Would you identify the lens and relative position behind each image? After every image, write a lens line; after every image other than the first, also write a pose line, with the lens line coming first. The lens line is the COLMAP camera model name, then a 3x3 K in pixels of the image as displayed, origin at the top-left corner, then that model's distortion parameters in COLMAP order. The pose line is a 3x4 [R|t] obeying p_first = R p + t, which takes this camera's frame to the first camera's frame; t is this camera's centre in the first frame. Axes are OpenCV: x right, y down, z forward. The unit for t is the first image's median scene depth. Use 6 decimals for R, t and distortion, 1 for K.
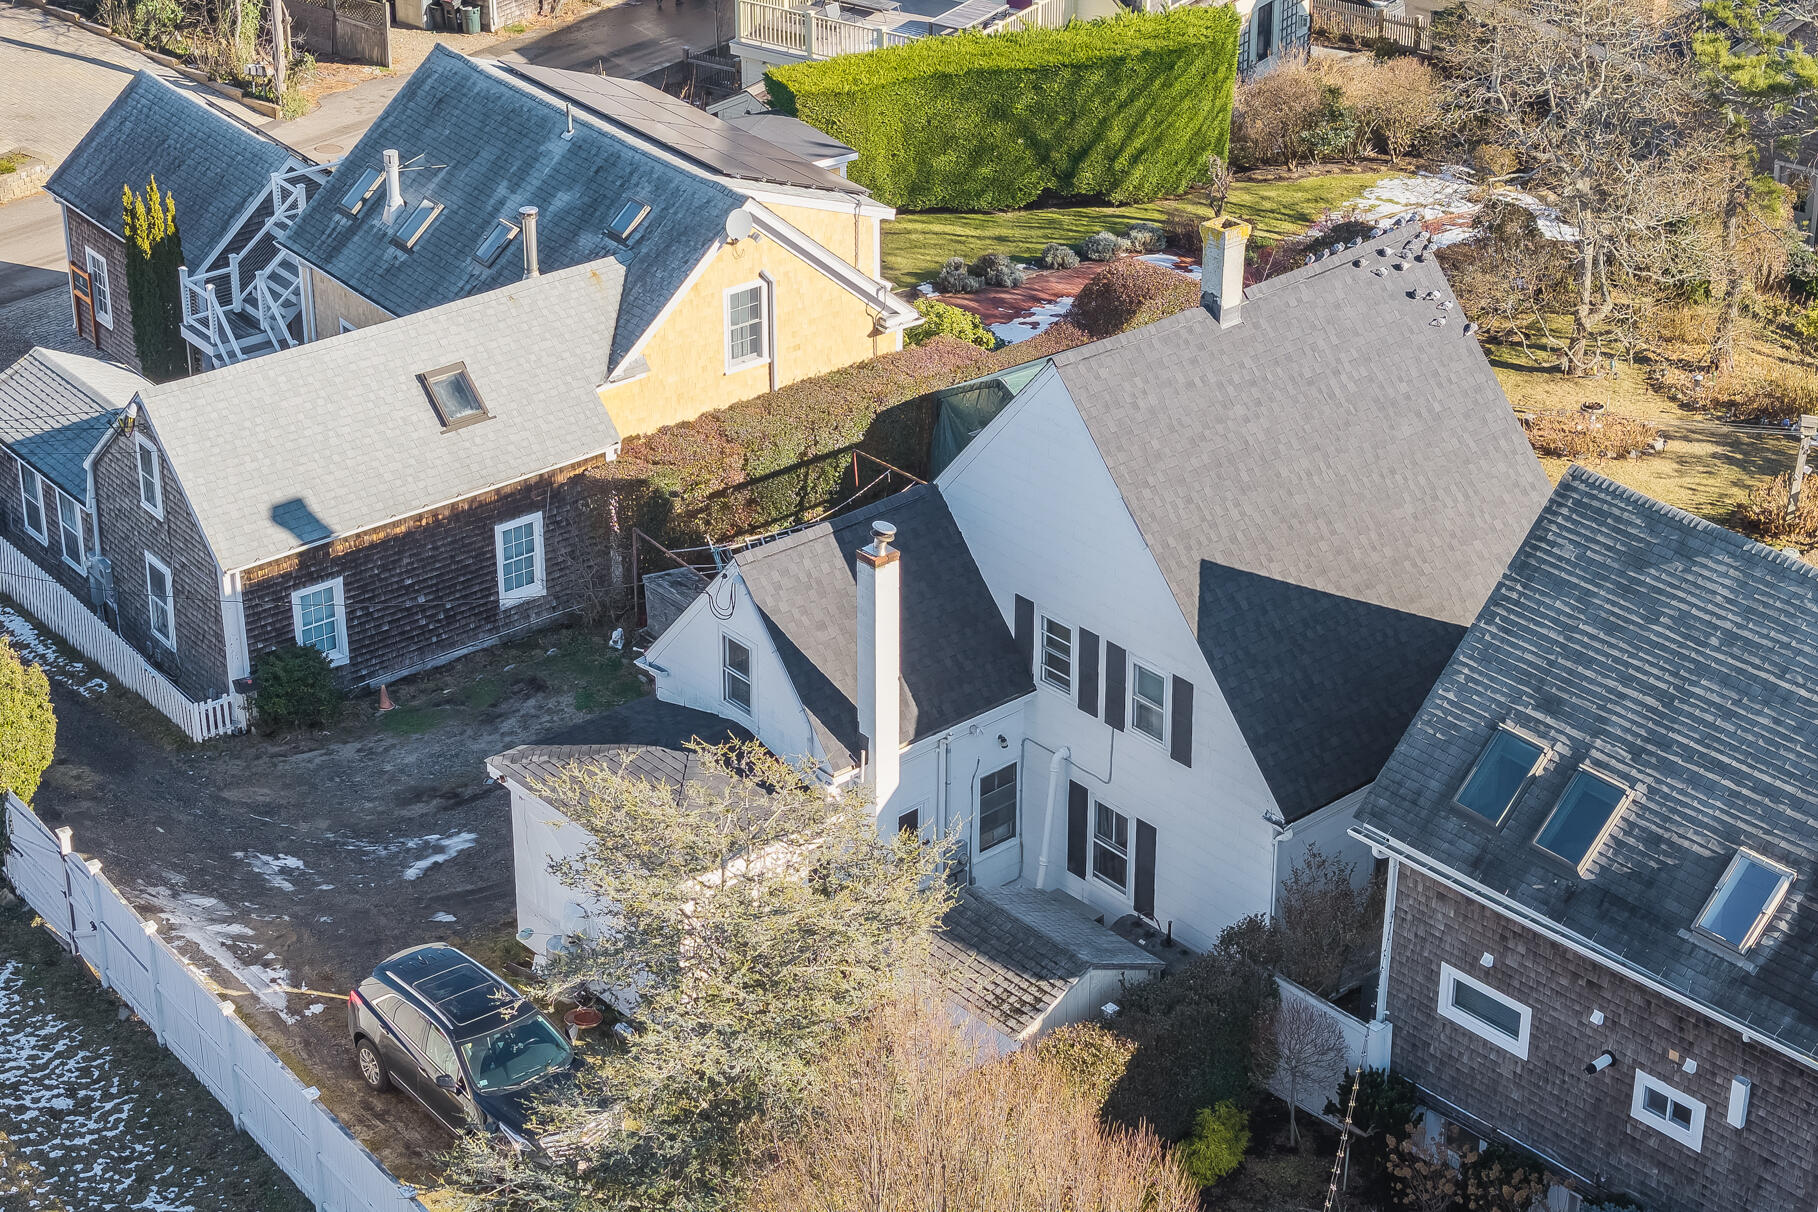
lens RADIAL K [[3599.9, 0, 917.1], [0, 3599.9, 605.4], [0, 0, 1]] dist [0.034022, 0.000000]
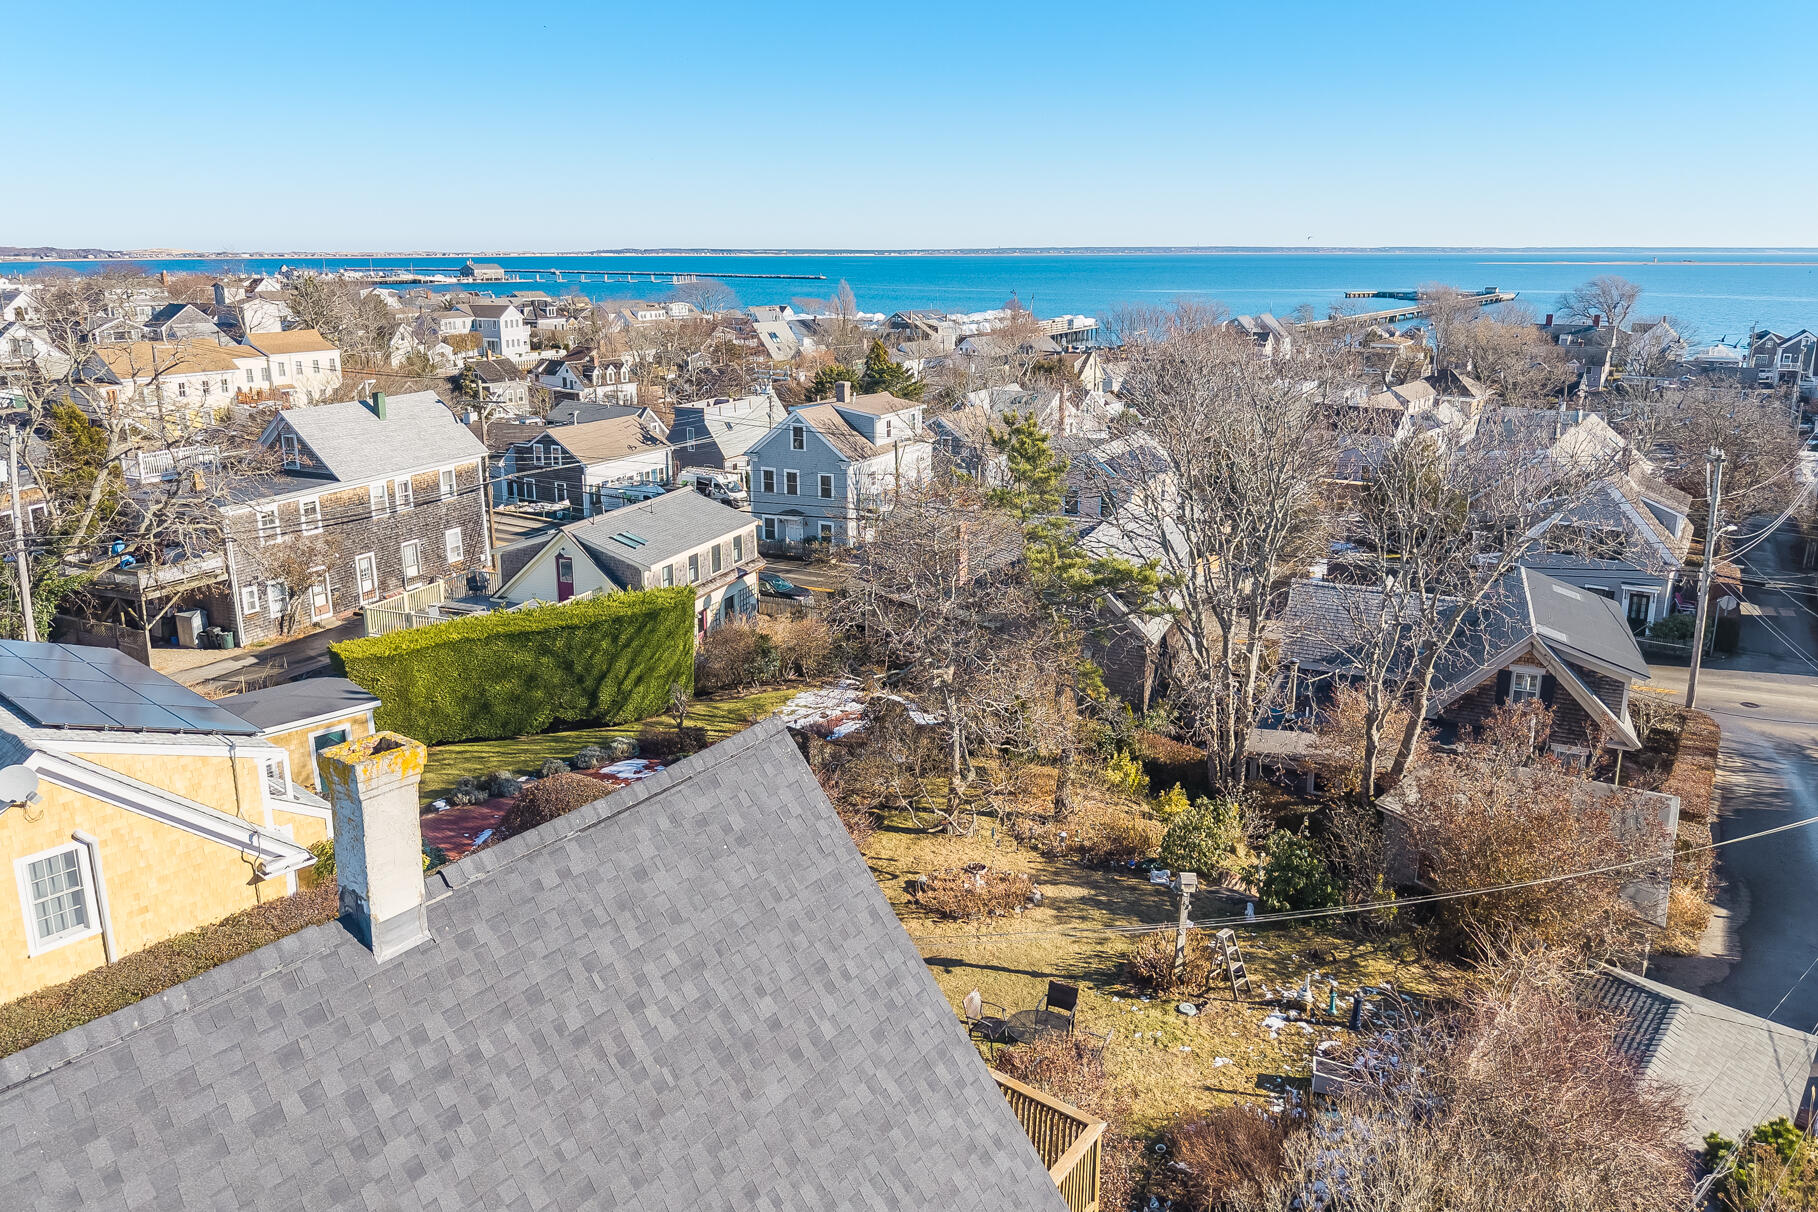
lens RADIAL K [[1198.6, 0, 916.6], [0, 1198.6, 512.5], [0, 0, 1]] dist [0.030491, -0.021295]
pose [[0.977640, -0.042780, 0.205889, 0.098137], [0.098282, 0.958527, -0.267519, -0.066041], [-0.185906, 0.281772, 0.941299, 0.636596]]
